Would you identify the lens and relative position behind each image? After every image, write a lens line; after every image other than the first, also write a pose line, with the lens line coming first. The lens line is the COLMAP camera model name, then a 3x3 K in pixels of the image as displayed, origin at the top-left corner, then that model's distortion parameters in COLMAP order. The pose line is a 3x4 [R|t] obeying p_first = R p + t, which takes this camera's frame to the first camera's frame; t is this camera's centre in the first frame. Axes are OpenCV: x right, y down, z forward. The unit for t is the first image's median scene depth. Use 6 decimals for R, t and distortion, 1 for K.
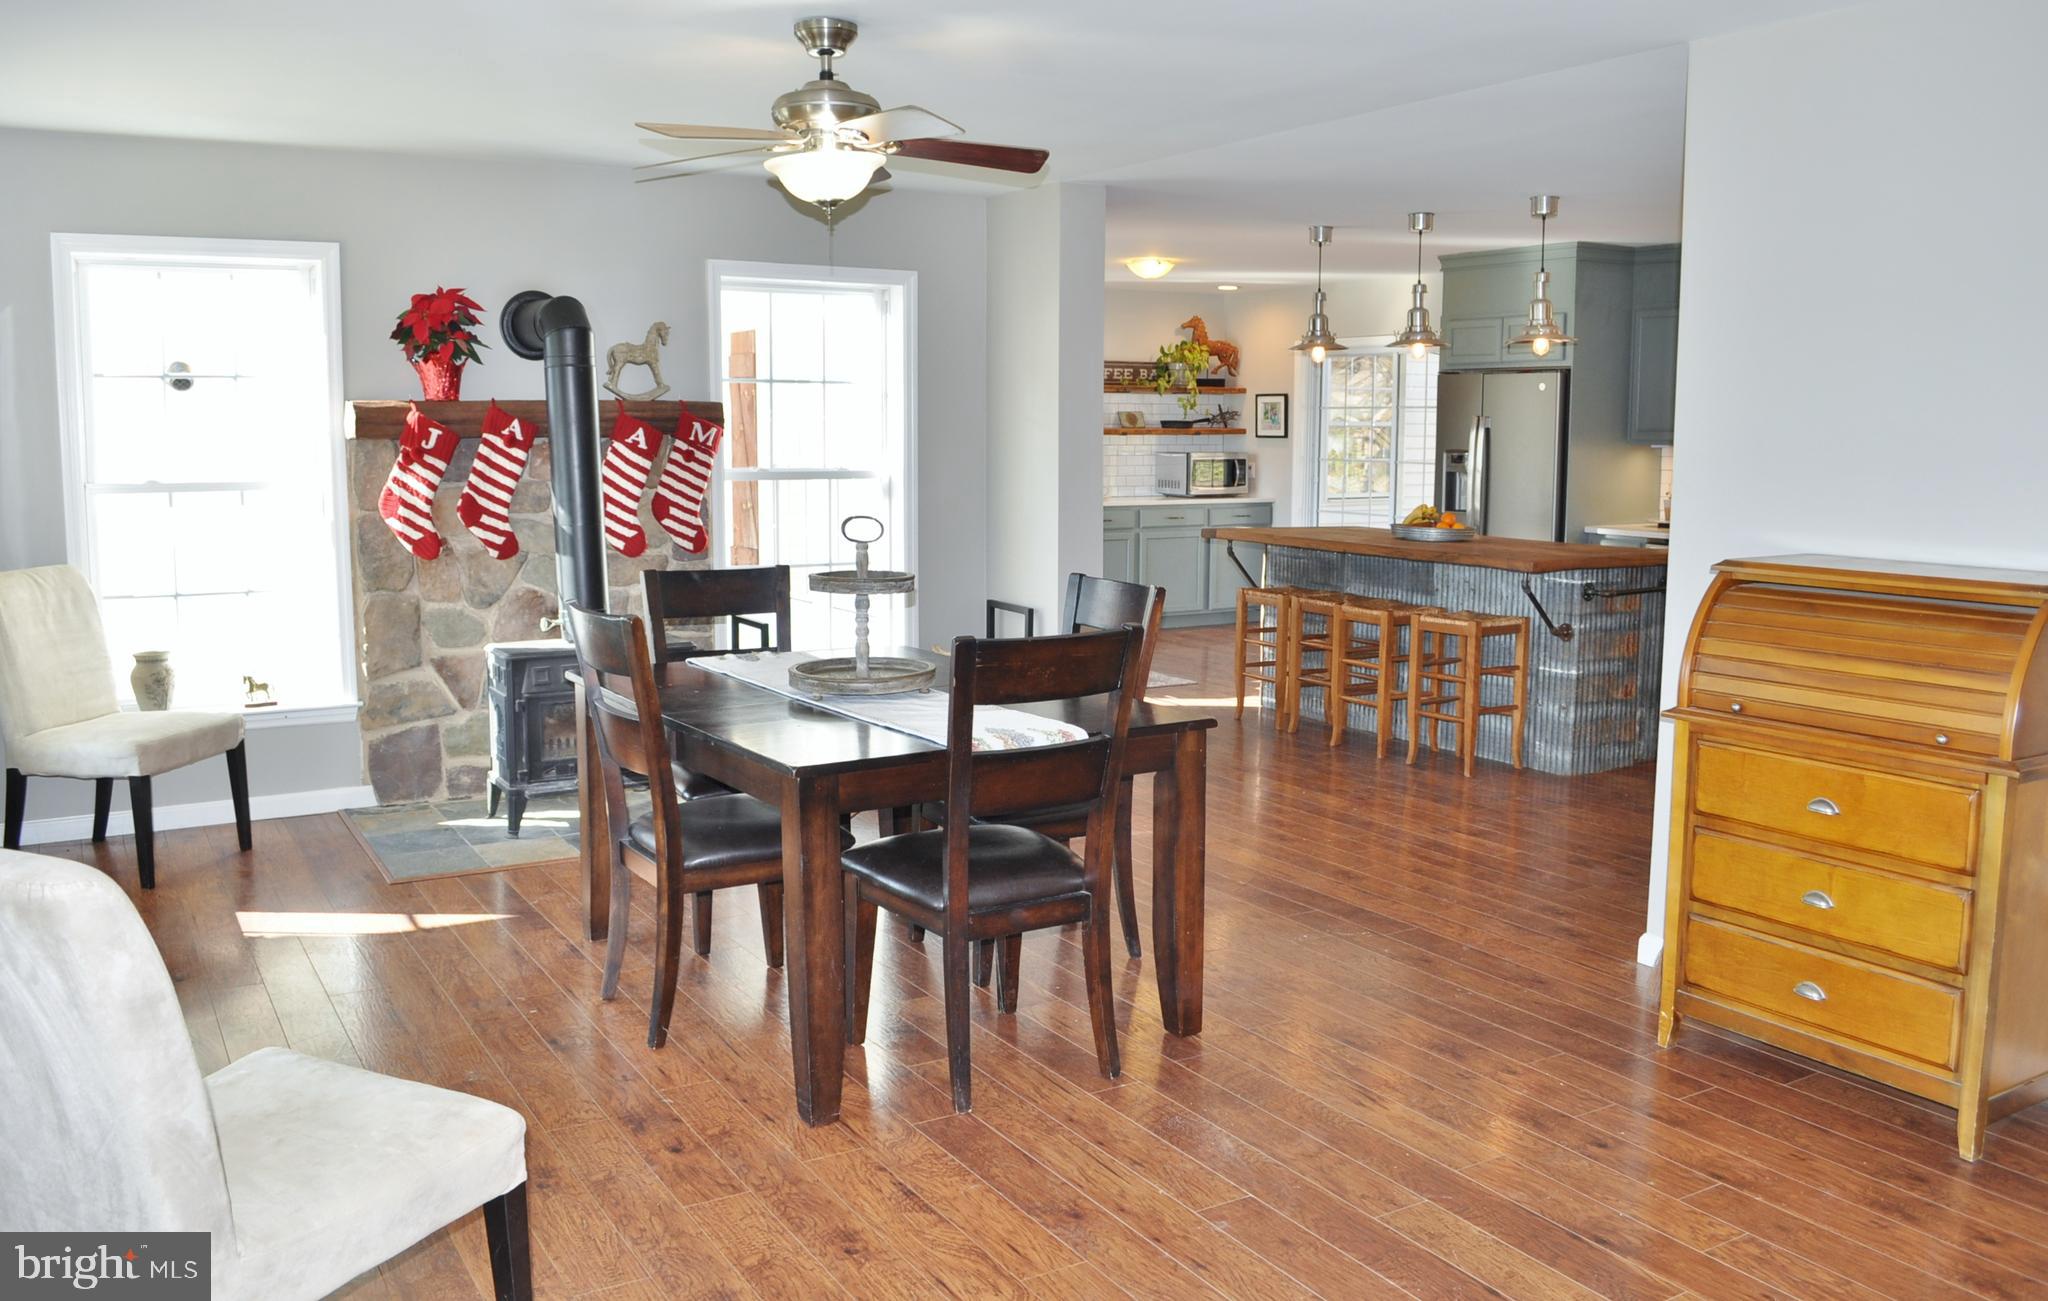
lens RADIAL K [[1663.9, 0, 1024.0], [0, 1663.9, 650.5], [0, 0, 1]] dist [-0.074983, -0.003099]
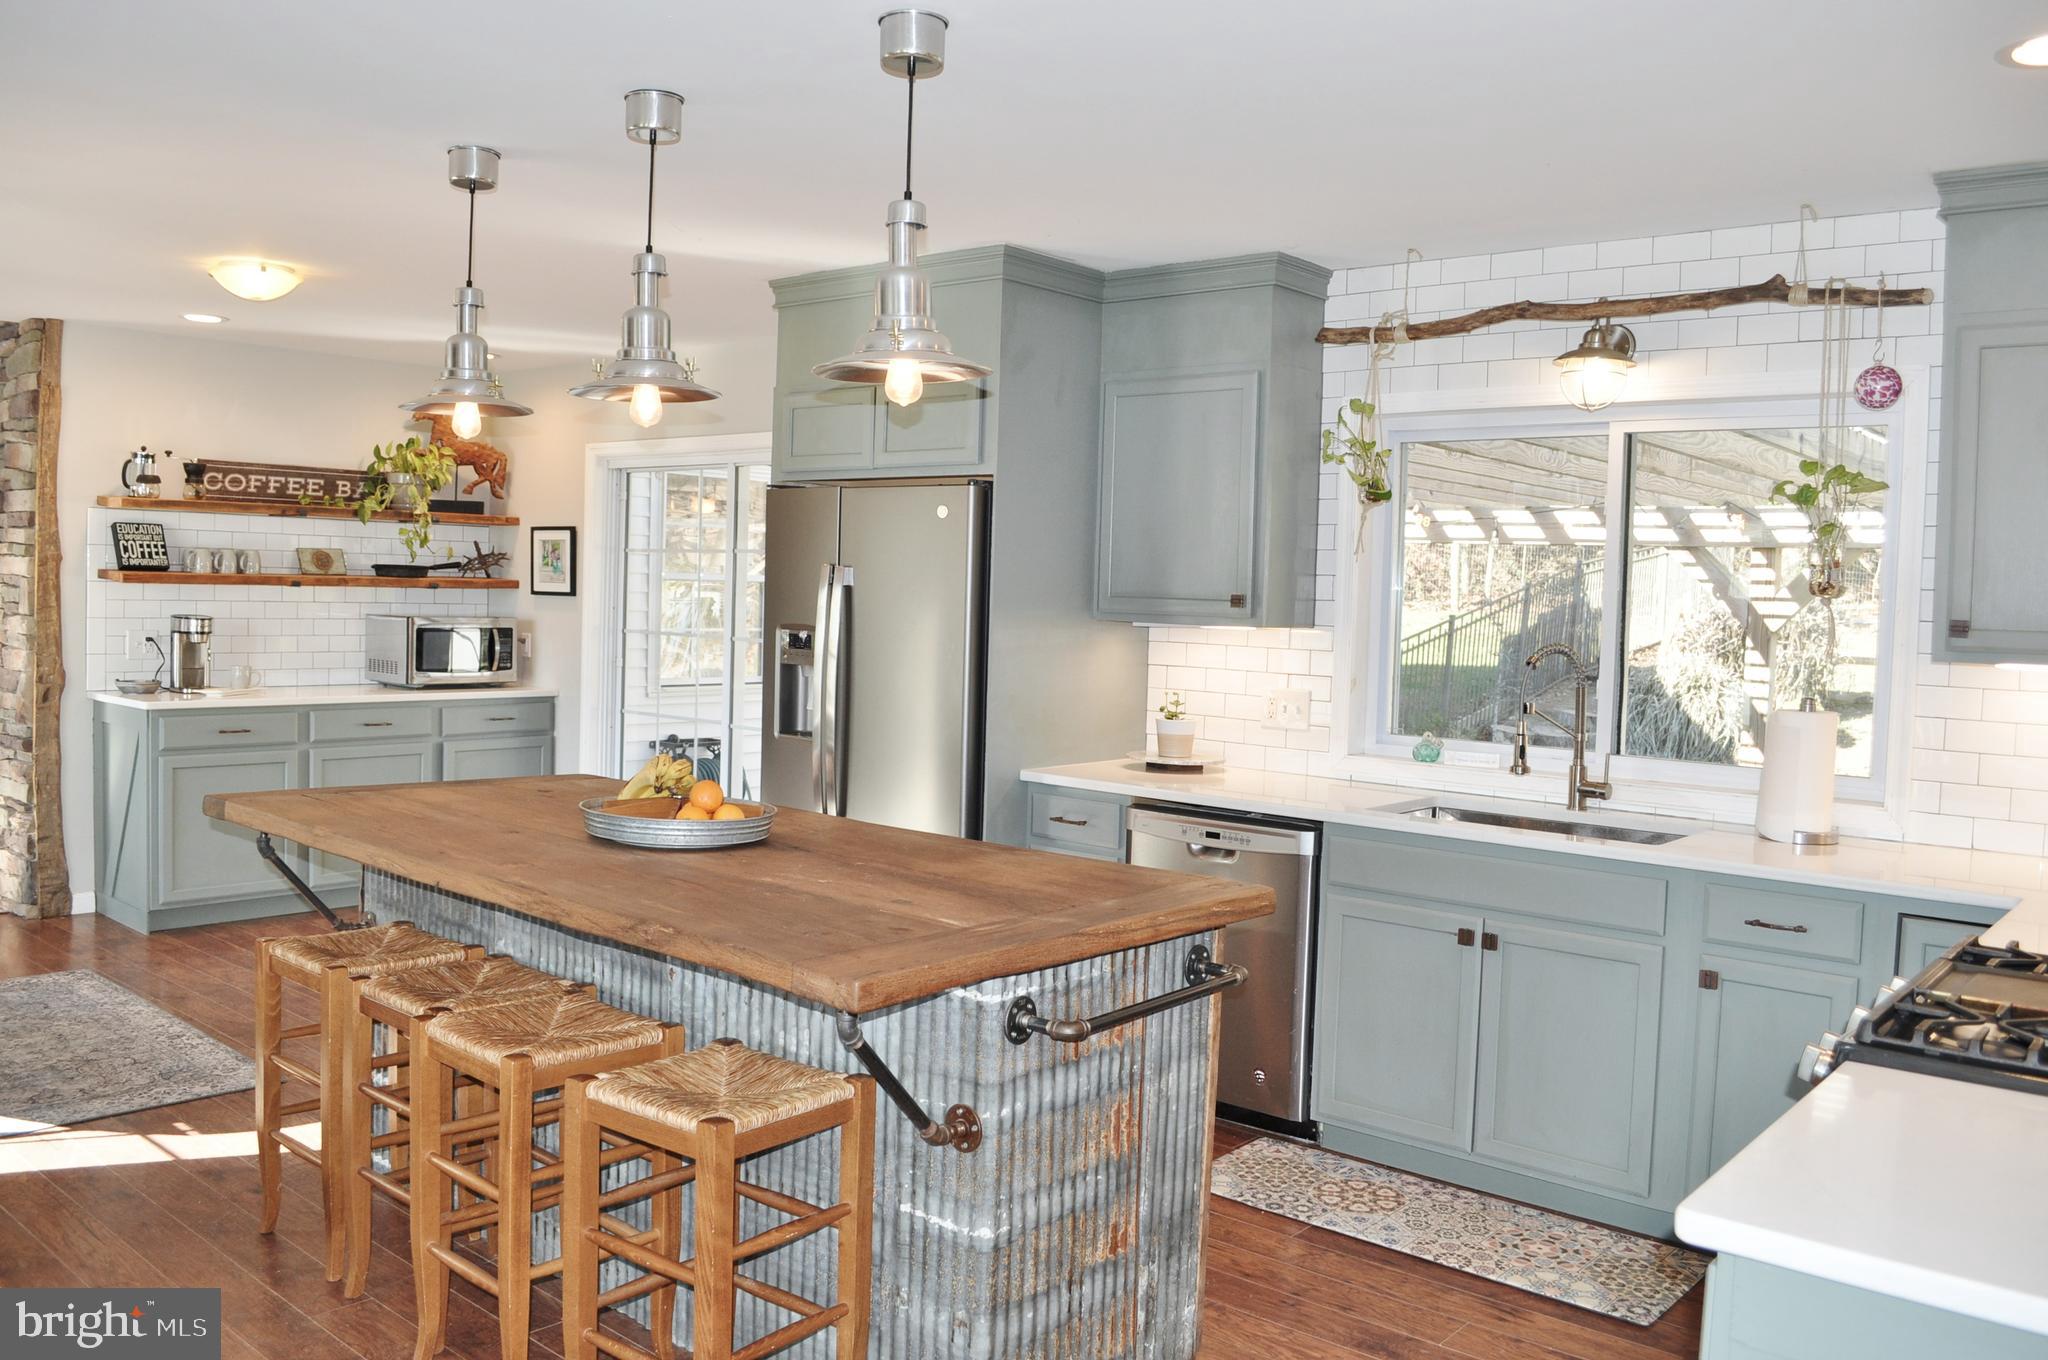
lens RADIAL K [[1609.4, 0, 1024.0], [0, 1609.4, 680.0], [0, 0, 1]] dist [-0.084293, 0.010796]
pose [[0.949171, 0.009066, 0.314630, 0.245781], [0.014253, 0.997322, -0.071737, -0.094408], [-0.314437, 0.072575, 0.946500, 0.700118]]
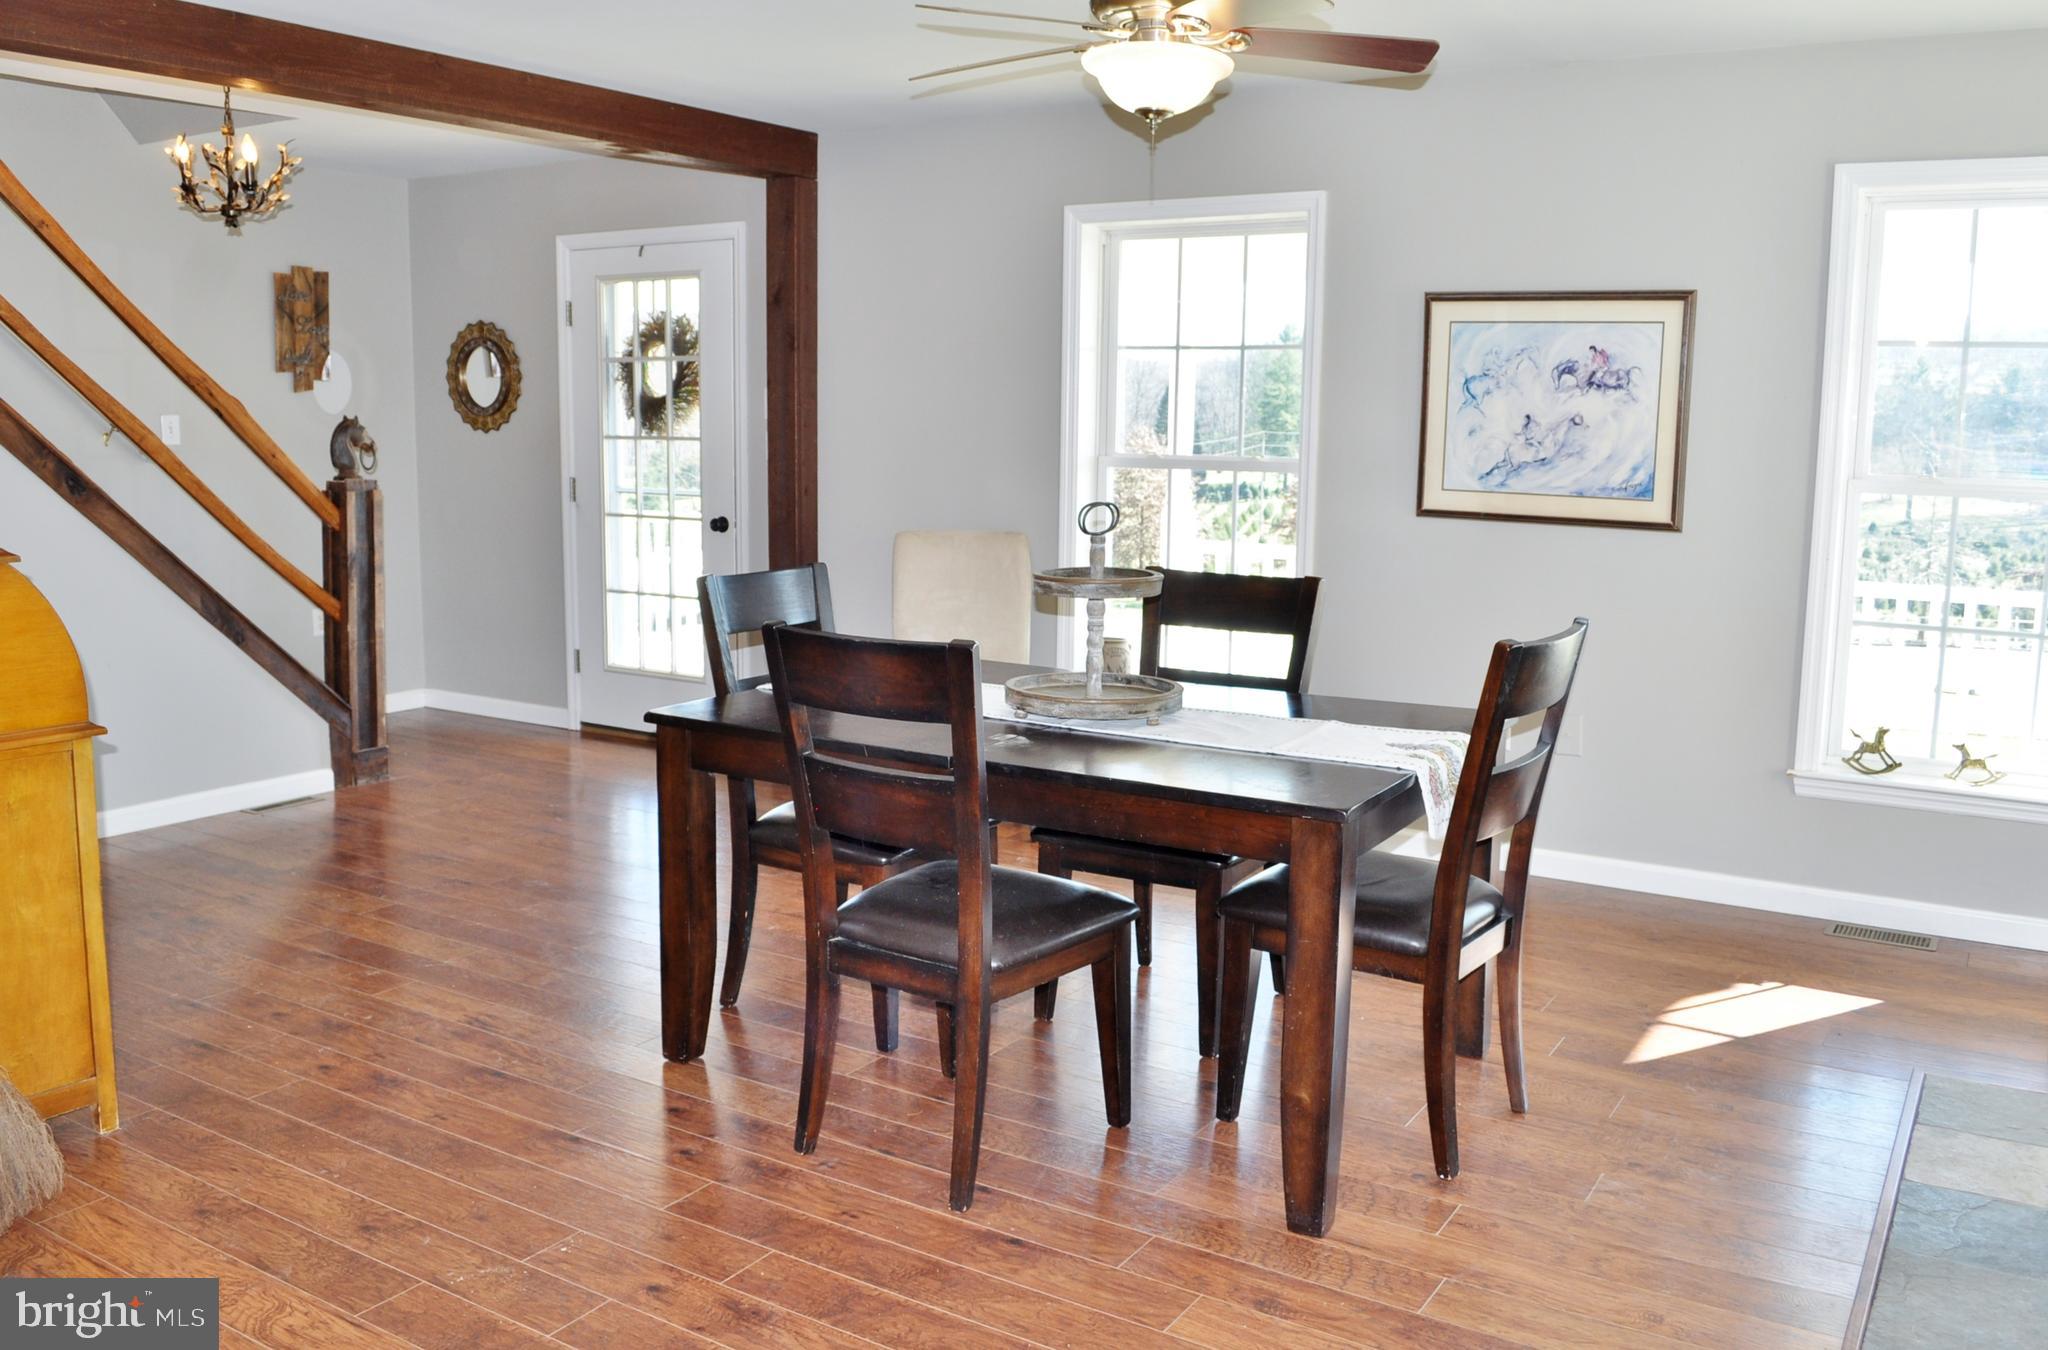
lens RADIAL K [[1623.7, 0, 1024.0], [0, 1623.7, 675.0], [0, 0, 1]] dist [-0.074624, -0.001852]
pose [[-0.884723, 0.056042, -0.462736, 0.206891], [-0.076977, 0.961548, 0.263627, -0.137859], [0.459718, 0.268857, -0.846390, 1.118573]]
